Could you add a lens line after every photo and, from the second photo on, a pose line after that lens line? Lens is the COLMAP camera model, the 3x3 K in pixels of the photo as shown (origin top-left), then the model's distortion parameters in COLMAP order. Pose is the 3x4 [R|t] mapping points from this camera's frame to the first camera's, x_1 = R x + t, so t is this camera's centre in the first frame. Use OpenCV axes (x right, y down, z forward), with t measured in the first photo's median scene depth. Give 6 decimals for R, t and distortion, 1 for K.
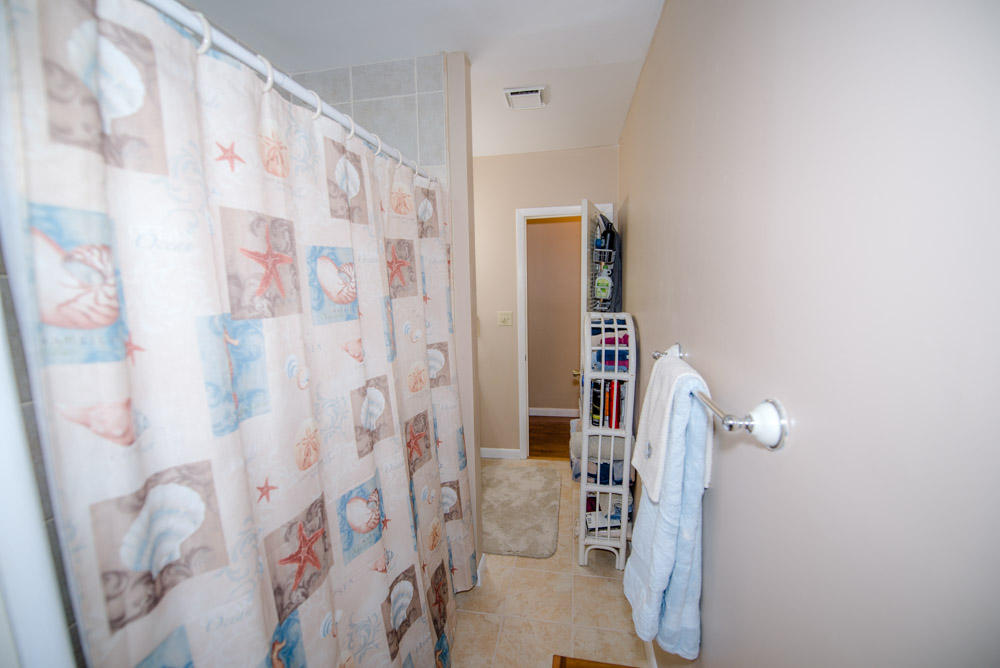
lens RADIAL K [[399.6, 0, 503.1], [0, 399.6, 339.4], [0, 0, 1]] dist [-0.001171, -0.000038]
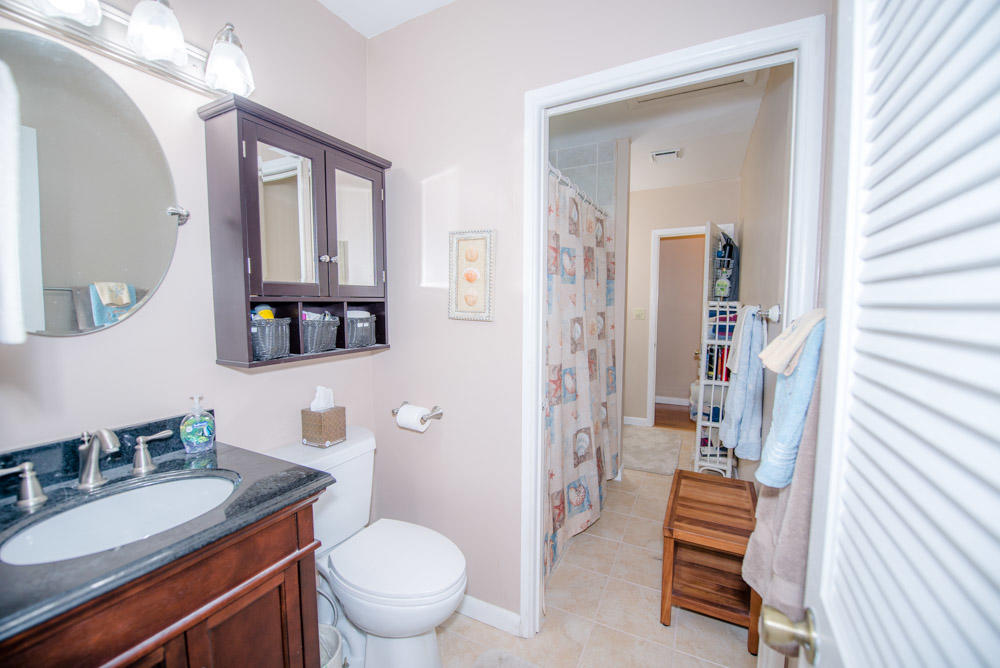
lens RADIAL K [[406.2, 0, 510.6], [0, 406.2, 331.6], [0, 0, 1]] dist [-0.000483, -0.000047]
pose [[0.963636, 0.044934, -0.263412, -0.073565], [-0.064912, 0.995596, -0.067633, 0.189879], [0.259213, 0.082272, 0.962310, -0.560686]]
